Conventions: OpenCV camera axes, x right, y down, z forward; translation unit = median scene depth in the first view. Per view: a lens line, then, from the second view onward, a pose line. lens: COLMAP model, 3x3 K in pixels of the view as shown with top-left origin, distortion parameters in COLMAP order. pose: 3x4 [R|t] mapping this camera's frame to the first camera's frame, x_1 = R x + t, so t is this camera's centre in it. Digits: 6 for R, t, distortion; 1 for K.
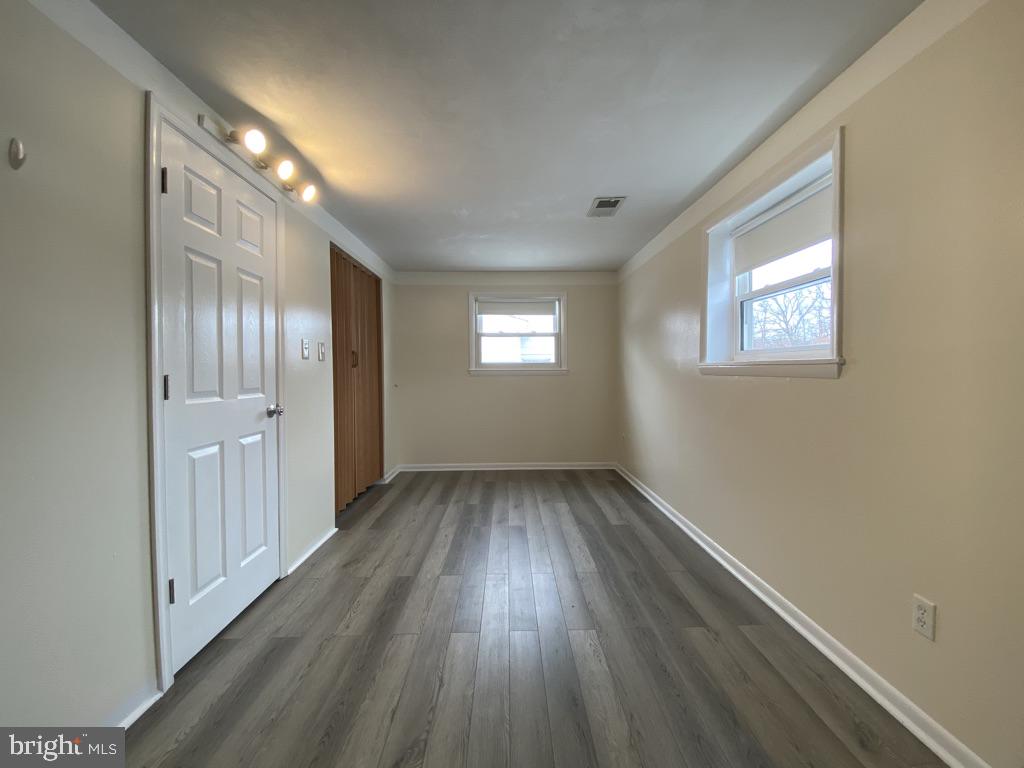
lens RADIAL K [[408.6, 0, 517.8], [0, 408.6, 377.5], [0, 0, 1]] dist [0.018564, -0.018945]
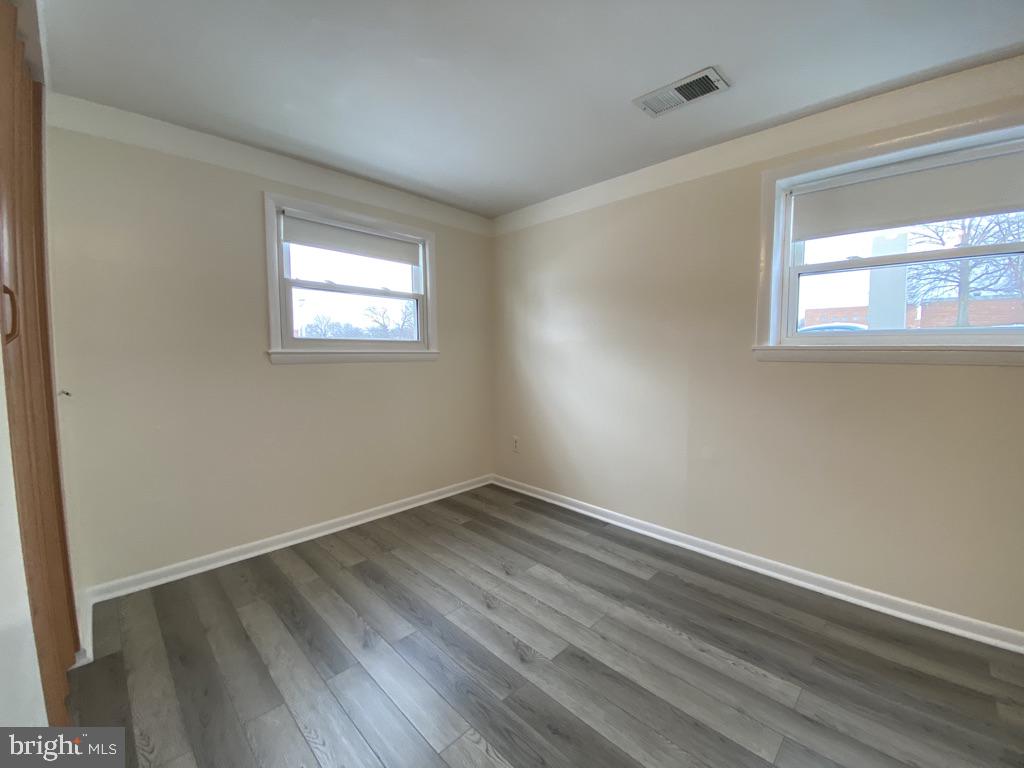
lens RADIAL K [[408.6, 0, 517.8], [0, 408.6, 377.5], [0, 0, 1]] dist [0.018564, -0.018945]
pose [[0.717025, -0.038388, 0.695990, -0.256397], [0.005624, 0.998768, 0.049294, -0.009891], [-0.697025, -0.031431, 0.716357, 0.440020]]
